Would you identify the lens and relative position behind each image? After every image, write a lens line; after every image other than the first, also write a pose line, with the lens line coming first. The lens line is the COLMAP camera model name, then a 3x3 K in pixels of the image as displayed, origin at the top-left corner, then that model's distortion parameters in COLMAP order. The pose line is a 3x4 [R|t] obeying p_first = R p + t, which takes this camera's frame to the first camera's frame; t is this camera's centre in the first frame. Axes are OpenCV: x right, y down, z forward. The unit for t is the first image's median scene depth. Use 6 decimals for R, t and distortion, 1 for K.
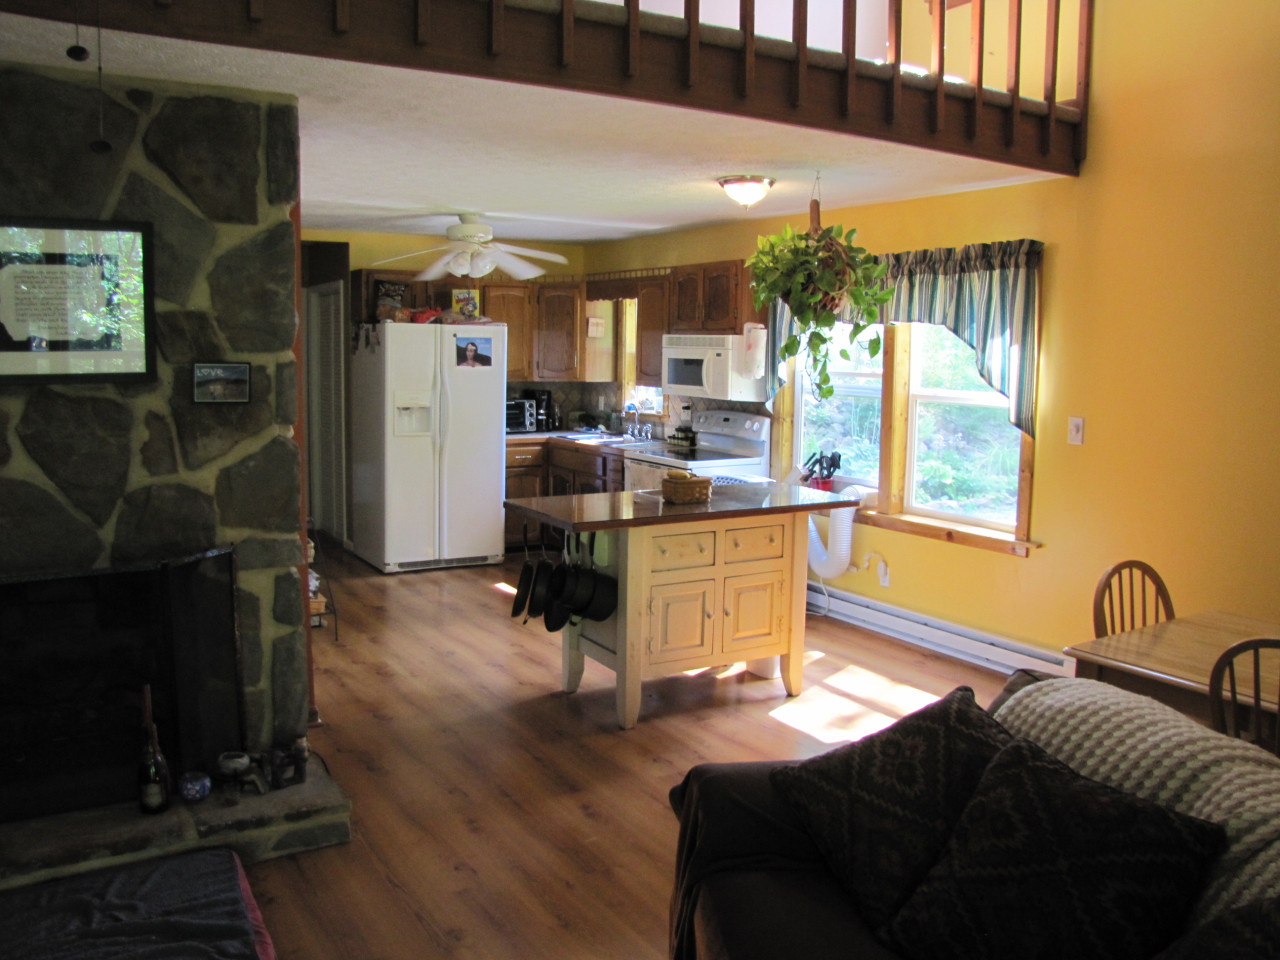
lens RADIAL K [[1062.2, 0, 637.6], [0, 1062.2, 479.6], [0, 0, 1]] dist [-0.111590, 0.017121]
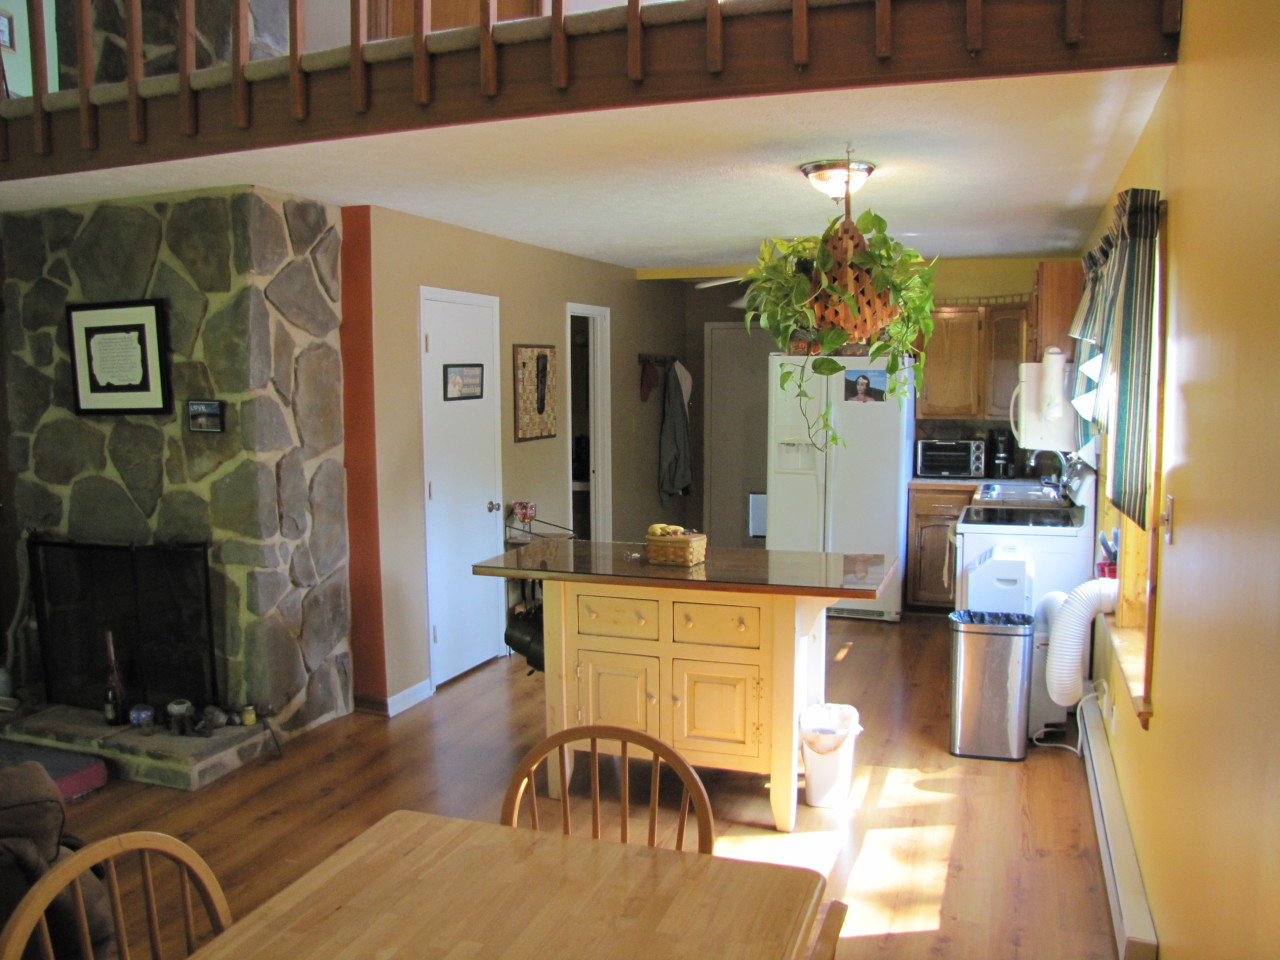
lens RADIAL K [[1062.2, 0, 637.1], [0, 1062.2, 480.6], [0, 0, 1]] dist [-0.111590, 0.017121]
pose [[0.626527, 0.061021, -0.777007, 0.929533], [-0.082857, 0.996496, 0.011448, -0.070975], [0.774983, 0.057208, 0.629387, 0.592667]]
